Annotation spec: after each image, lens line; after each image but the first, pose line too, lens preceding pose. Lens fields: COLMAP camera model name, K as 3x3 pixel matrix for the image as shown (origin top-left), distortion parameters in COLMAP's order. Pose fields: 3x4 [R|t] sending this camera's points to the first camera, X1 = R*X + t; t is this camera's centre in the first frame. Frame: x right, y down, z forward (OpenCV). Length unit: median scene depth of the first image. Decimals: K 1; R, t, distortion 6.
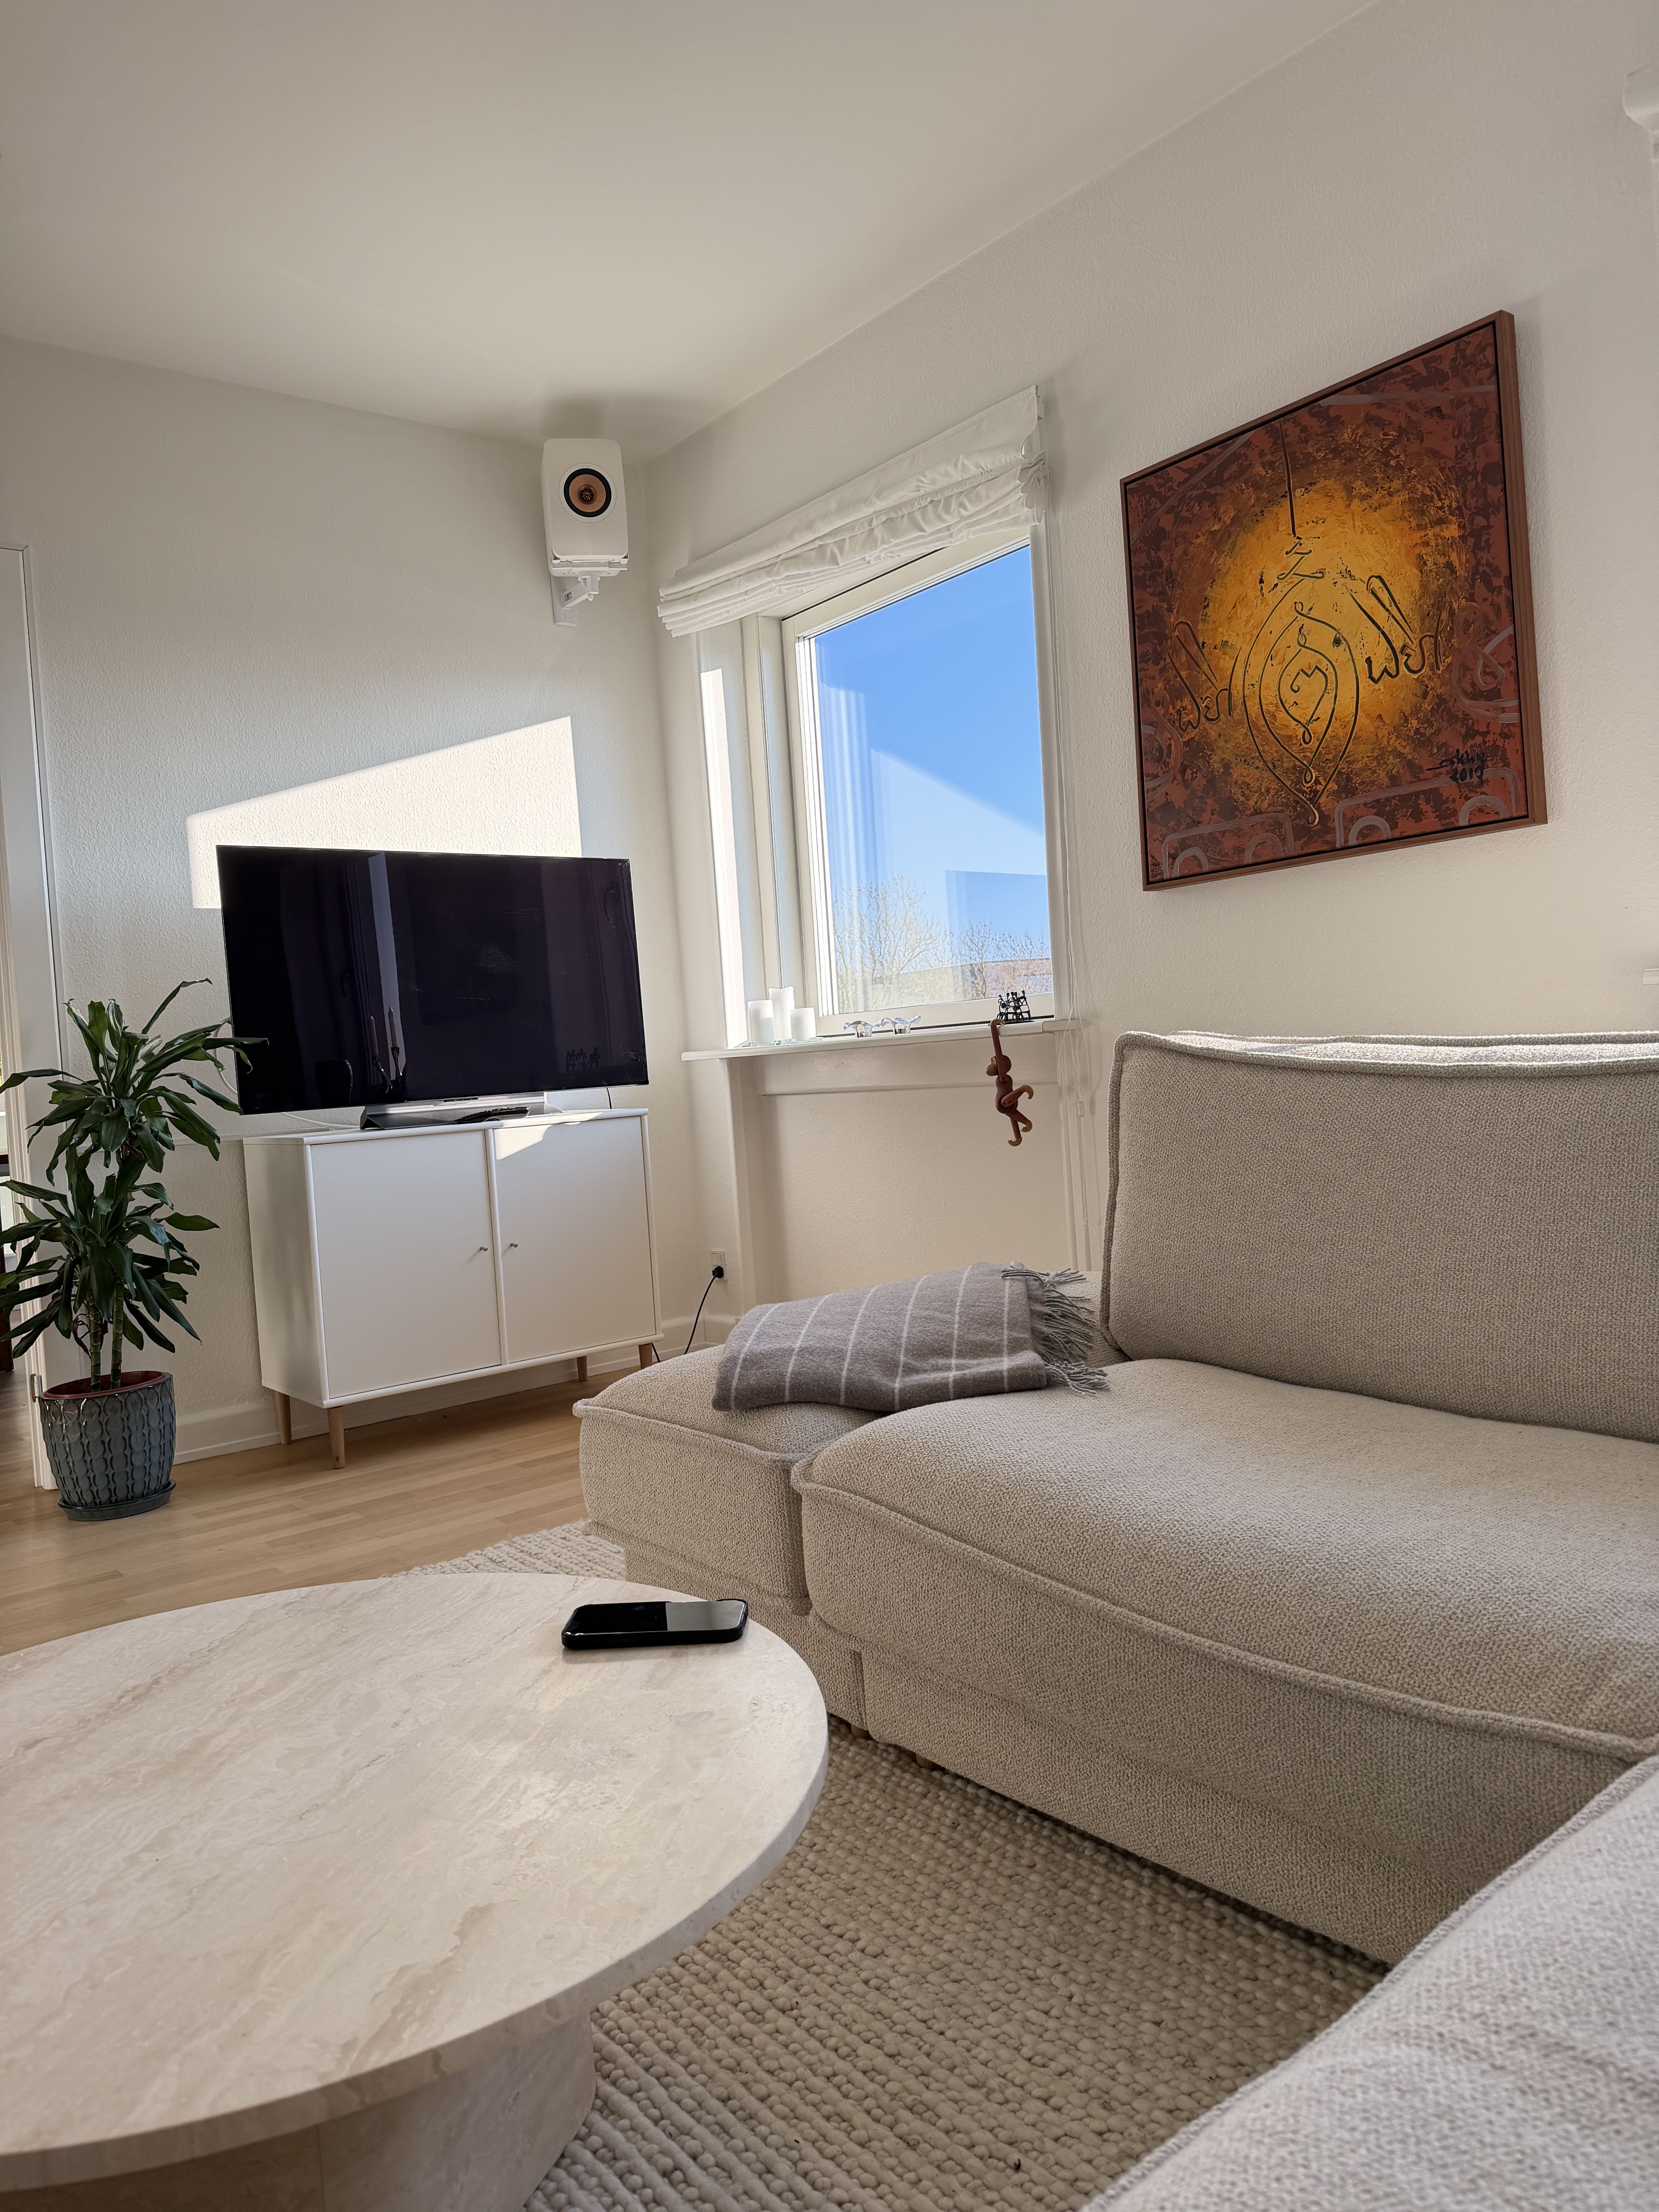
lens RADIAL K [[1521.2, 0, 829.5], [0, 1521.2, 1106.2], [0, 0, 1]] dist [-0.001963, -0.000529]
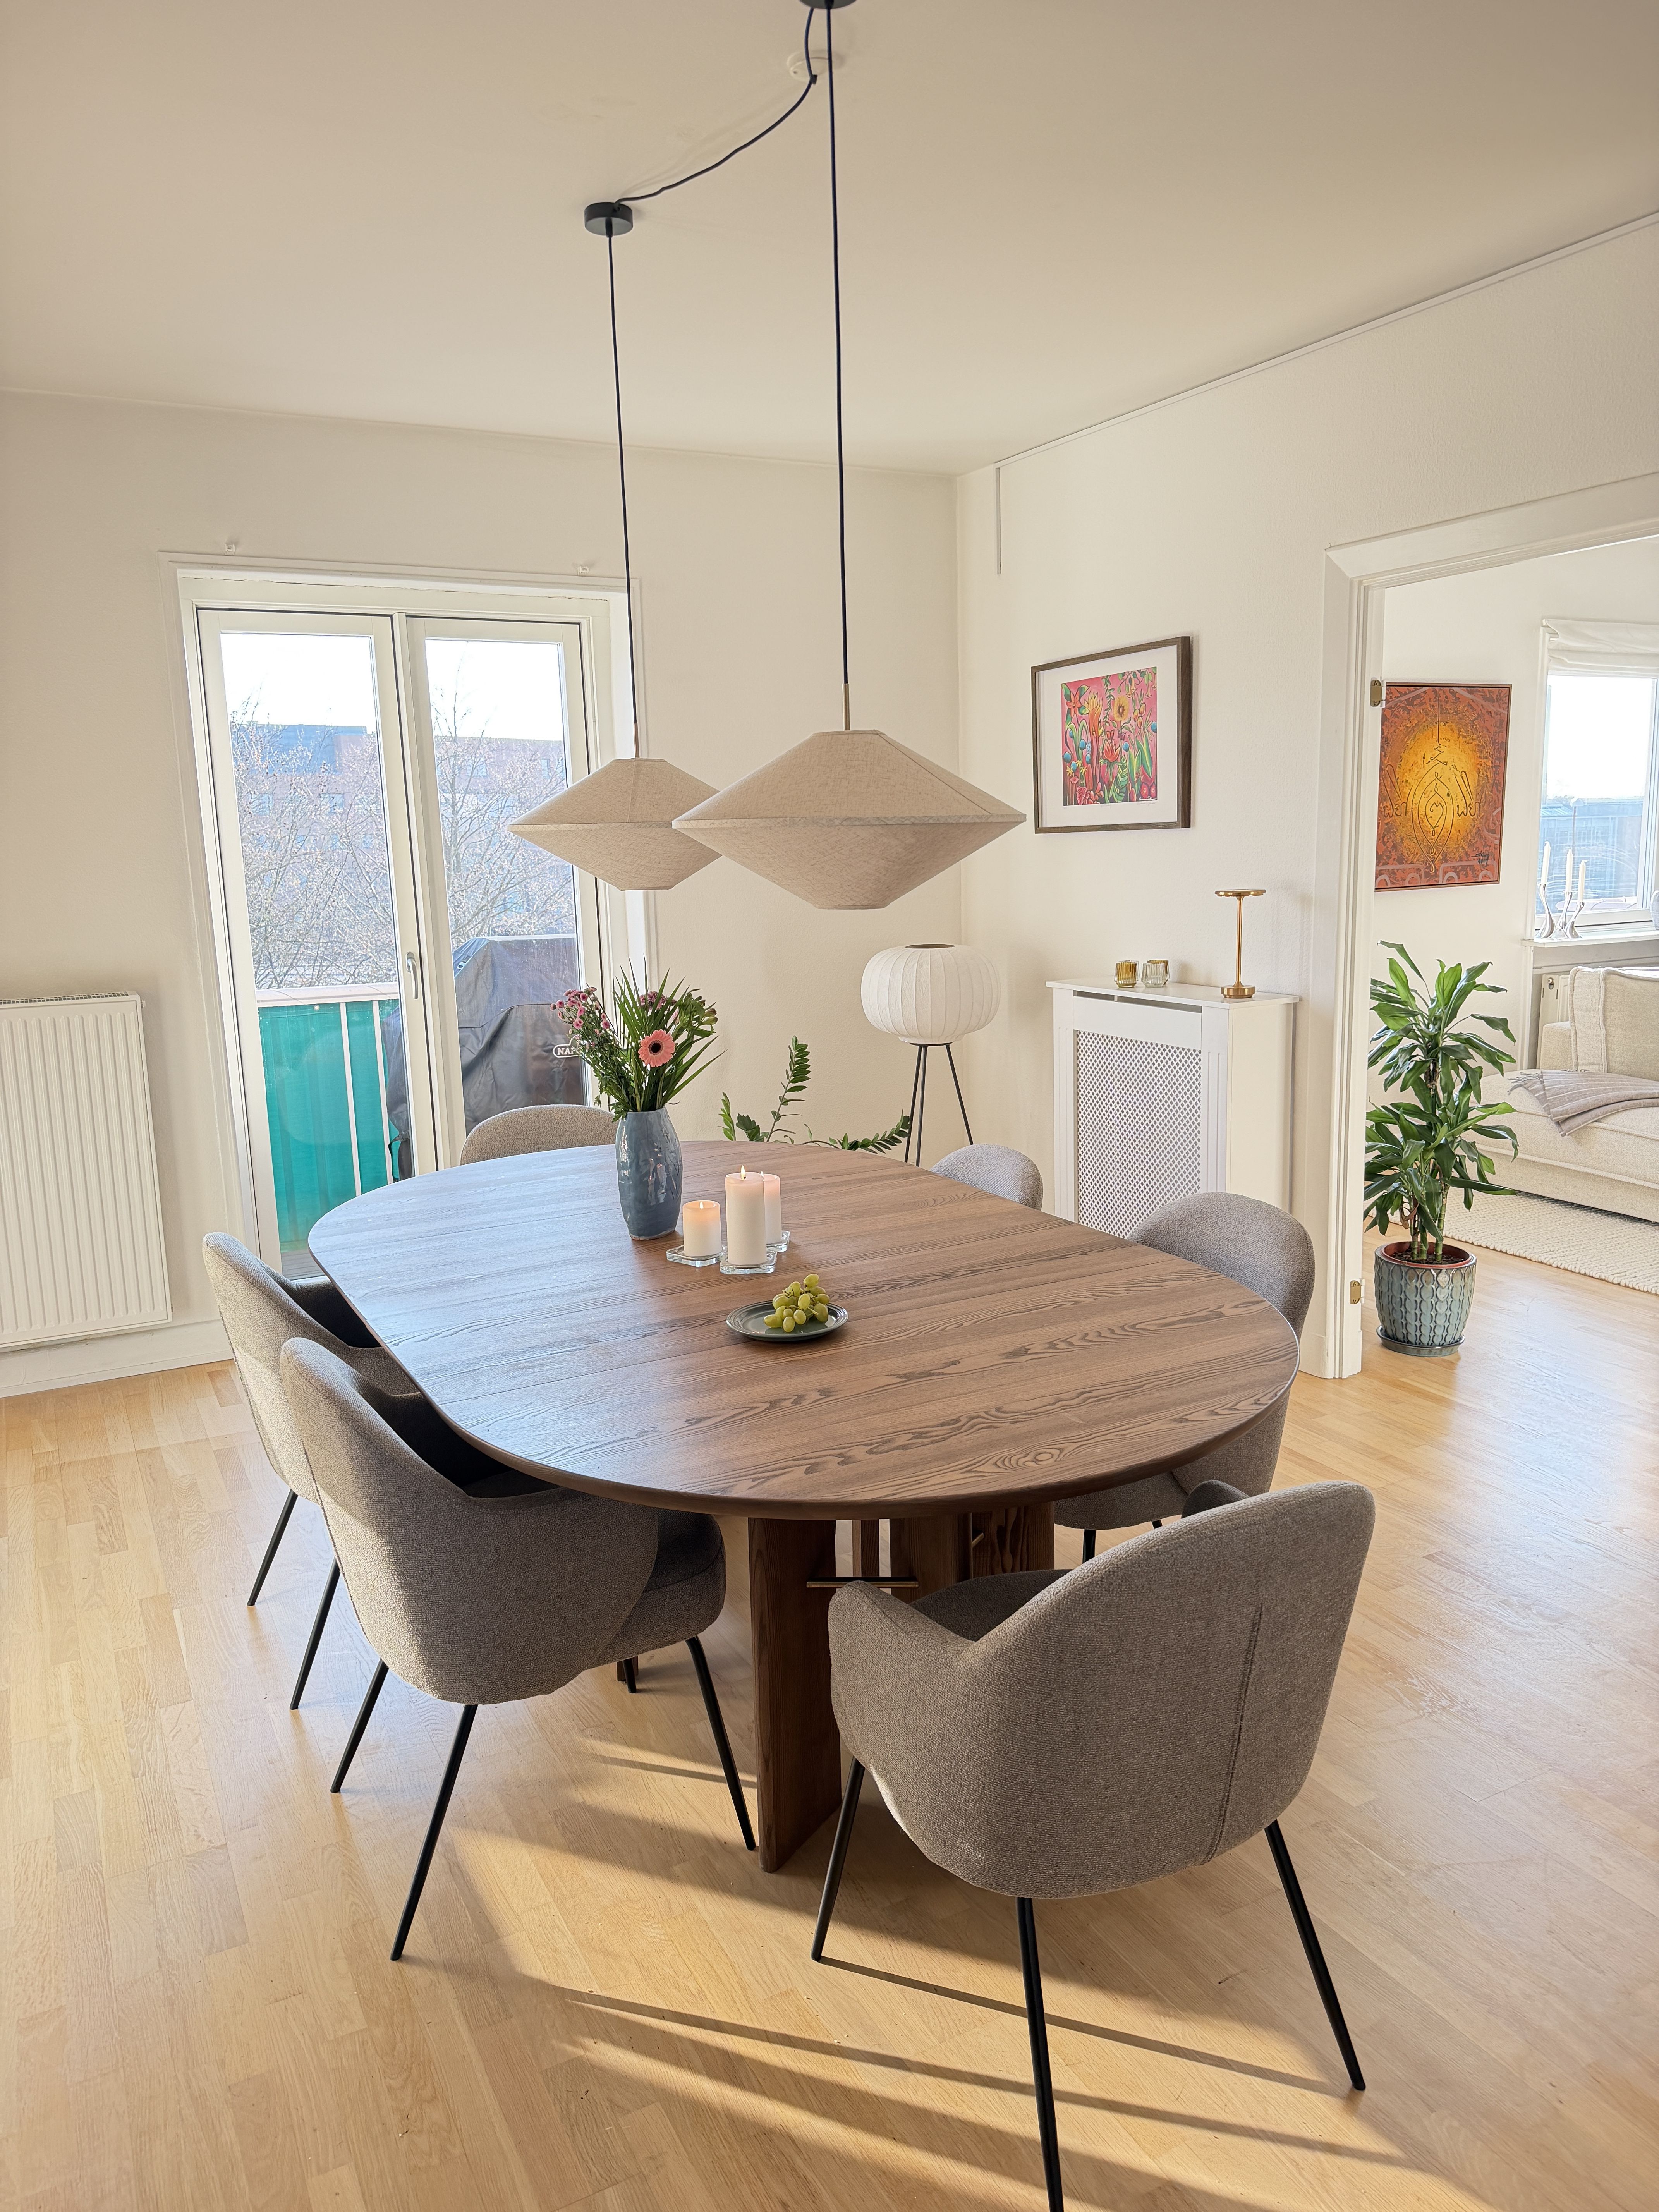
lens RADIAL K [[1521.2, 0, 828.8], [0, 1521.2, 1100.8], [0, 0, 1]] dist [-0.001963, -0.000529]
pose [[0.191768, -0.125484, 0.973385, -2.118409], [0.040469, 0.991960, 0.119905, -0.156788], [-0.980606, 0.016398, 0.195304, 1.455908]]
